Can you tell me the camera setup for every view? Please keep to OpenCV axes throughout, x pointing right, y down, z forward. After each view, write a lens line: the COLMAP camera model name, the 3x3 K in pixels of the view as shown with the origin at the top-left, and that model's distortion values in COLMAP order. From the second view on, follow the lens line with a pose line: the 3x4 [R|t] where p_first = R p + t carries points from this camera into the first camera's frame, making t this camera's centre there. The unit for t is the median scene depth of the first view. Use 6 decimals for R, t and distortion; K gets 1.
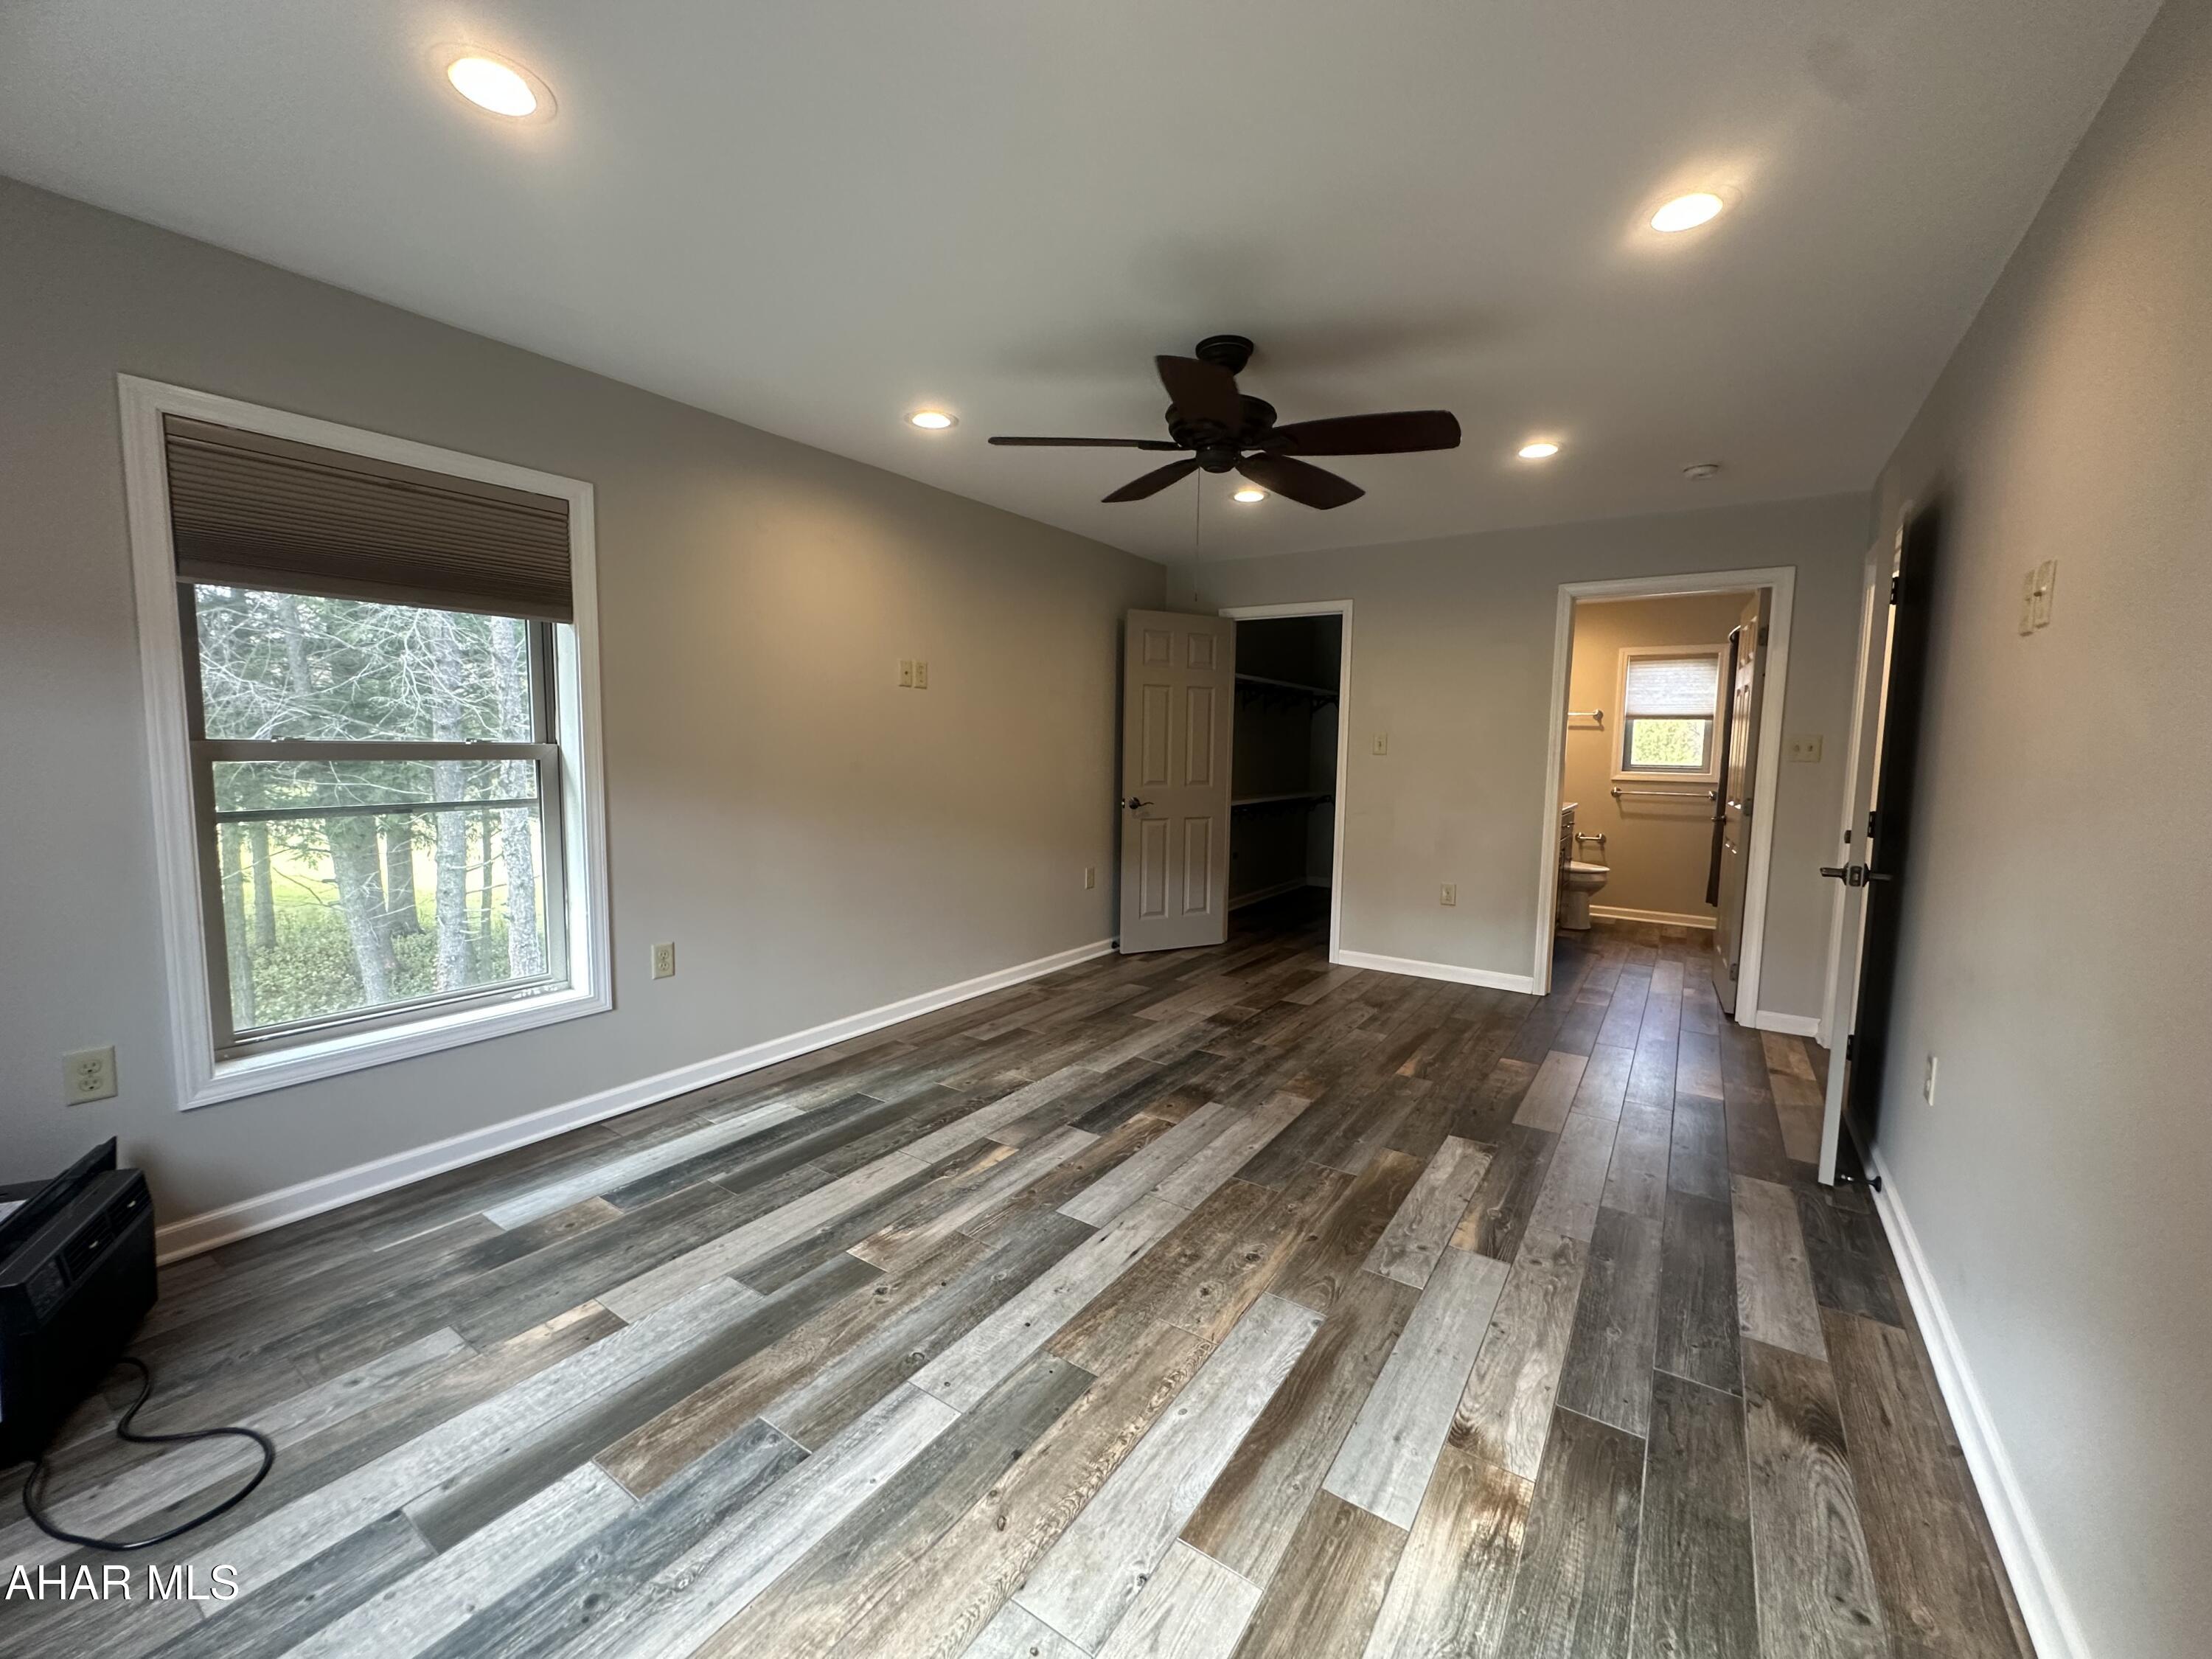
lens RADIAL K [[882.6, 0, 1097.5], [0, 882.6, 822.8], [0, 0, 1]] dist [-0.001007, -0.000308]
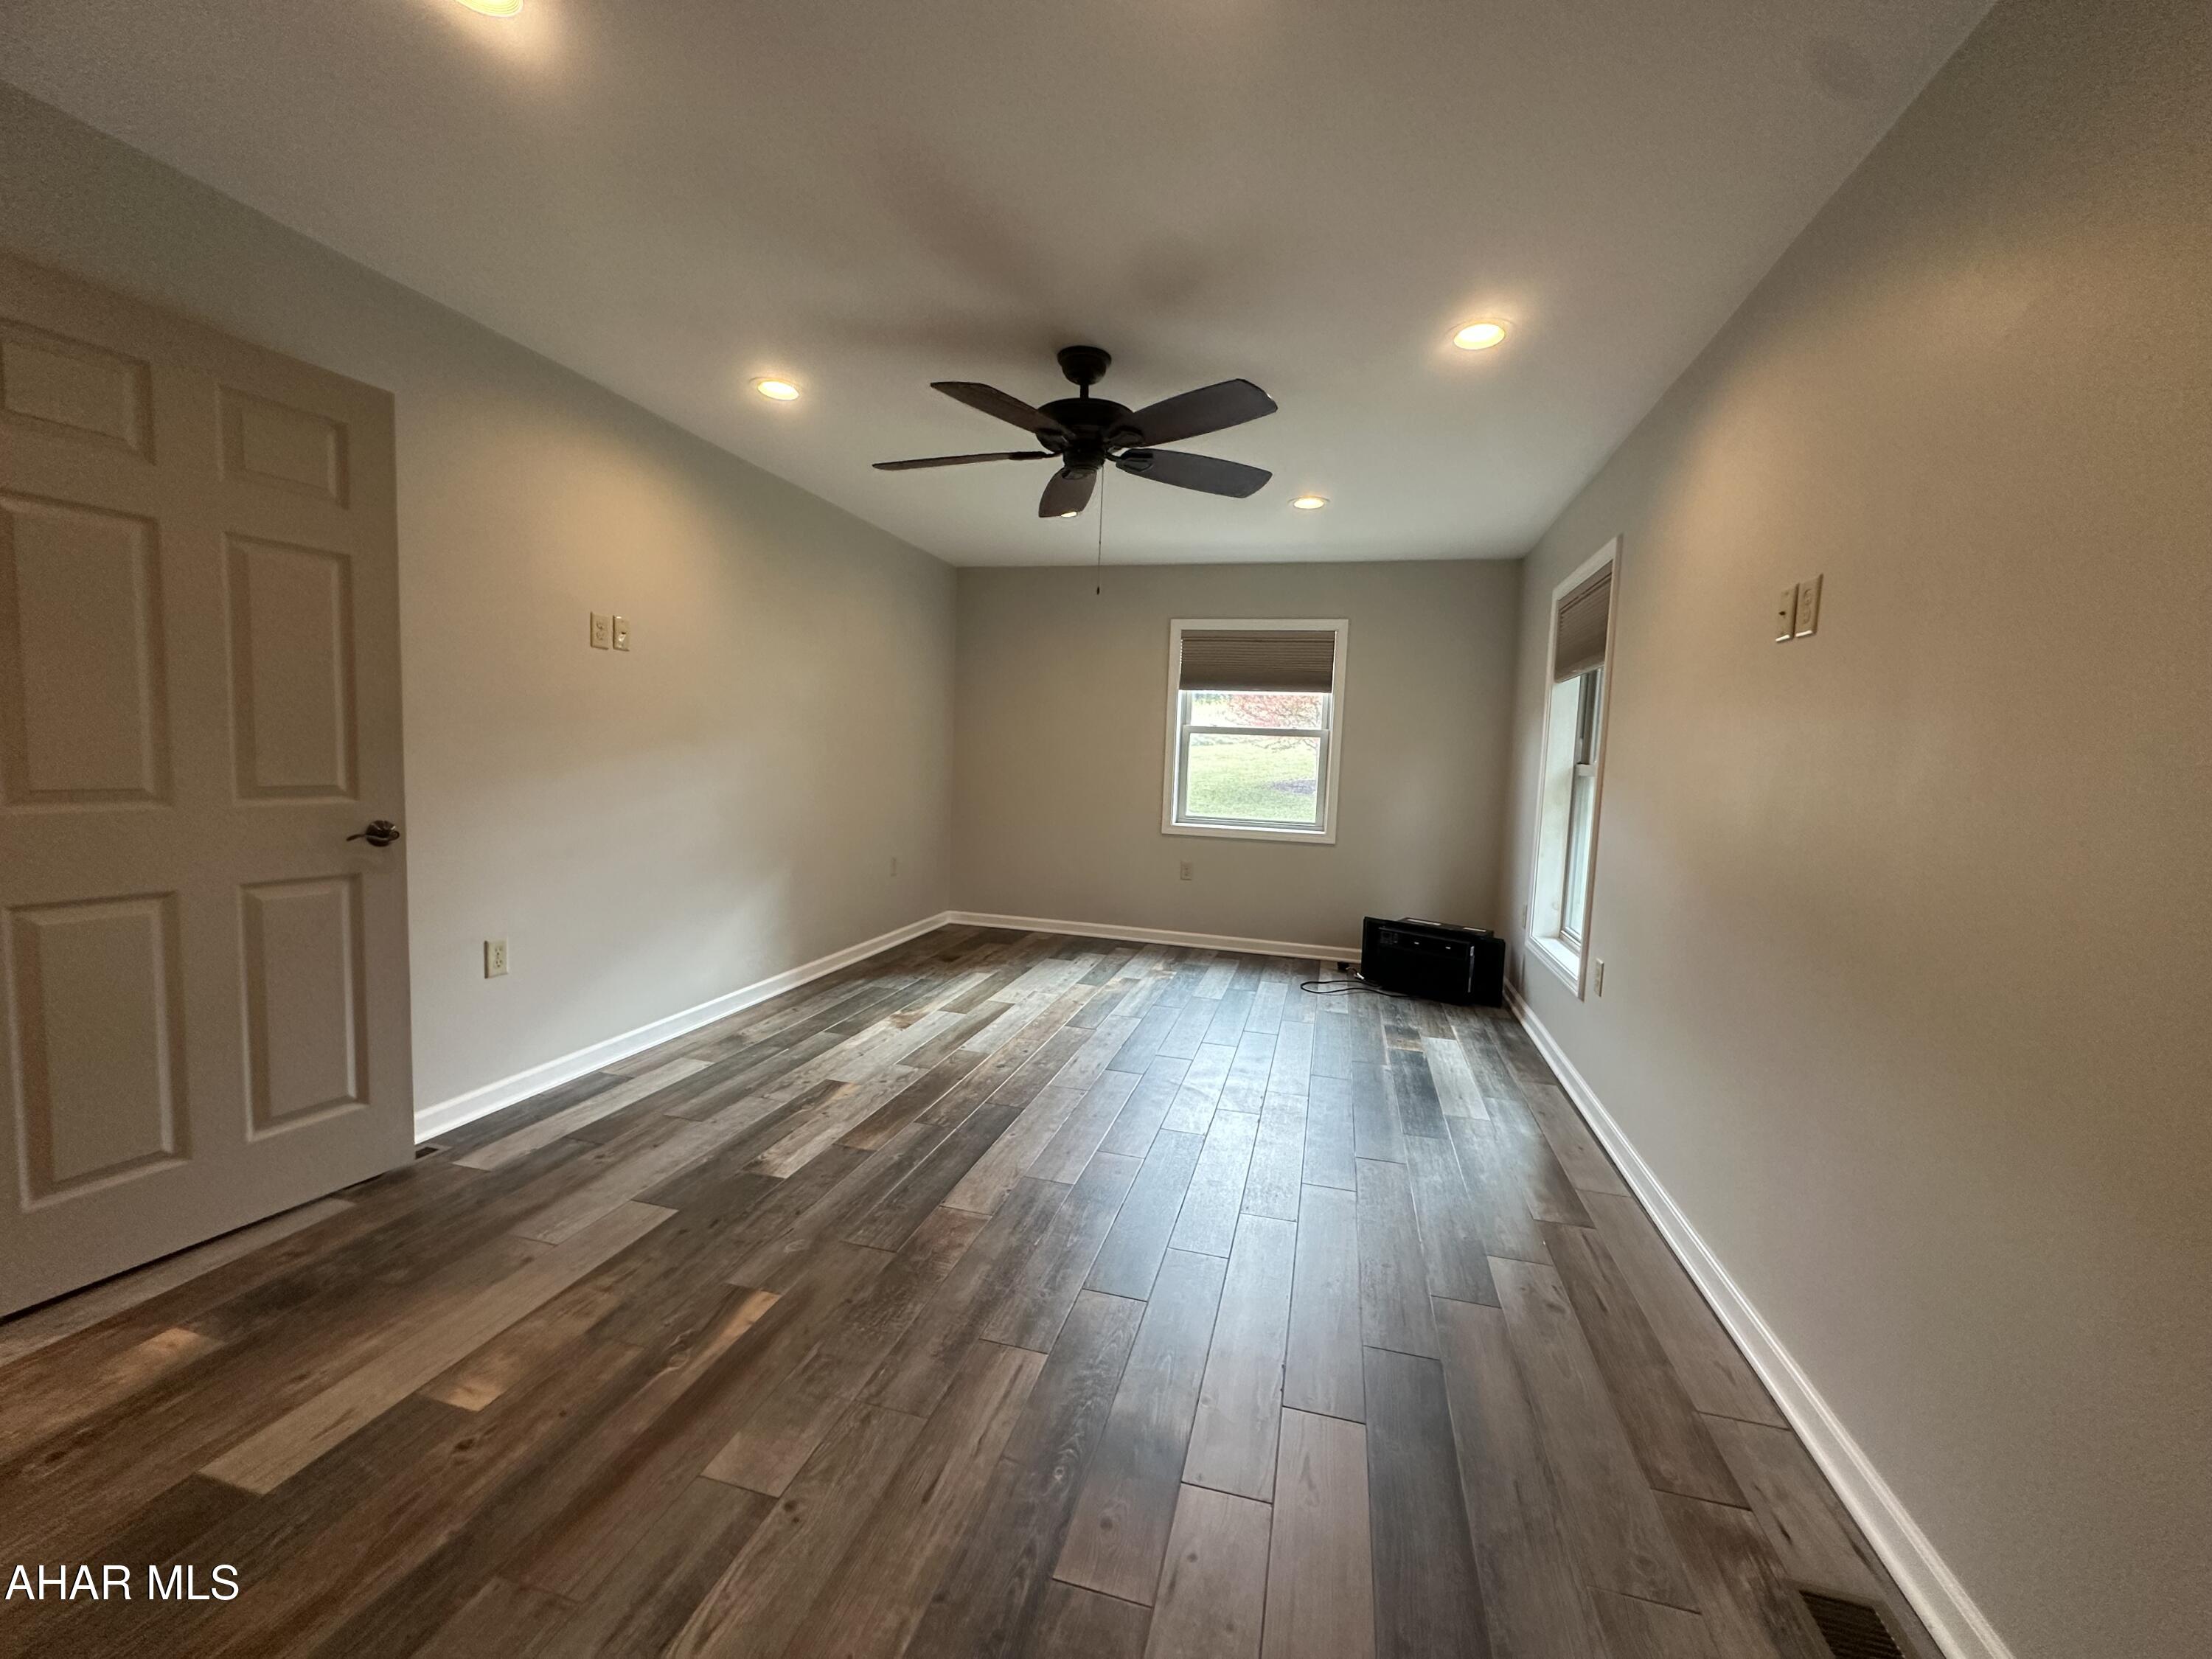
lens RADIAL K [[882.6, 0, 1100.9], [0, 882.6, 831.2], [0, 0, 1]] dist [-0.001007, -0.000308]
pose [[-0.940956, -0.021470, -0.337847, 0.490556], [-0.082851, 0.982242, 0.168331, -0.164642], [0.328234, 0.186383, -0.926026, 2.186068]]
